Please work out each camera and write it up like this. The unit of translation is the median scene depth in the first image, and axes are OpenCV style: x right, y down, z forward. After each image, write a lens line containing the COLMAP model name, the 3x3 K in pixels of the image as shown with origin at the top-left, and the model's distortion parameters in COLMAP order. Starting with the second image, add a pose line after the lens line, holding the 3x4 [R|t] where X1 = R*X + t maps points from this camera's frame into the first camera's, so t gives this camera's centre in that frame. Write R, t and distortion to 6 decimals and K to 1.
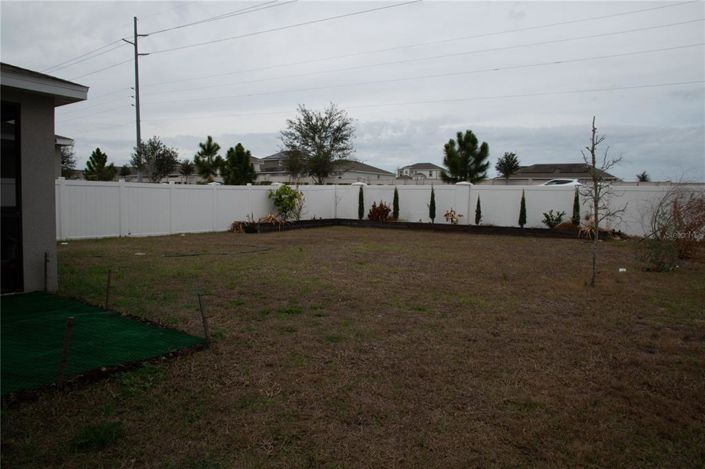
lens RADIAL K [[503.6, 0, 350.6], [0, 503.6, 233.5], [0, 0, 1]] dist [-0.106349, 0.095036]
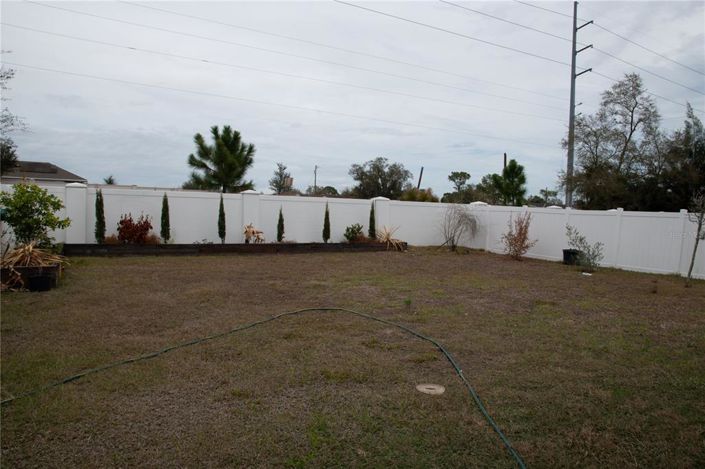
lens RADIAL K [[503.6, 0, 350.6], [0, 503.6, 233.5], [0, 0, 1]] dist [-0.106349, 0.095036]
pose [[0.442187, -0.039699, 0.896044, -0.452847], [0.041718, 0.998849, 0.023667, -0.047517], [-0.895952, 0.026916, 0.443334, 0.513691]]
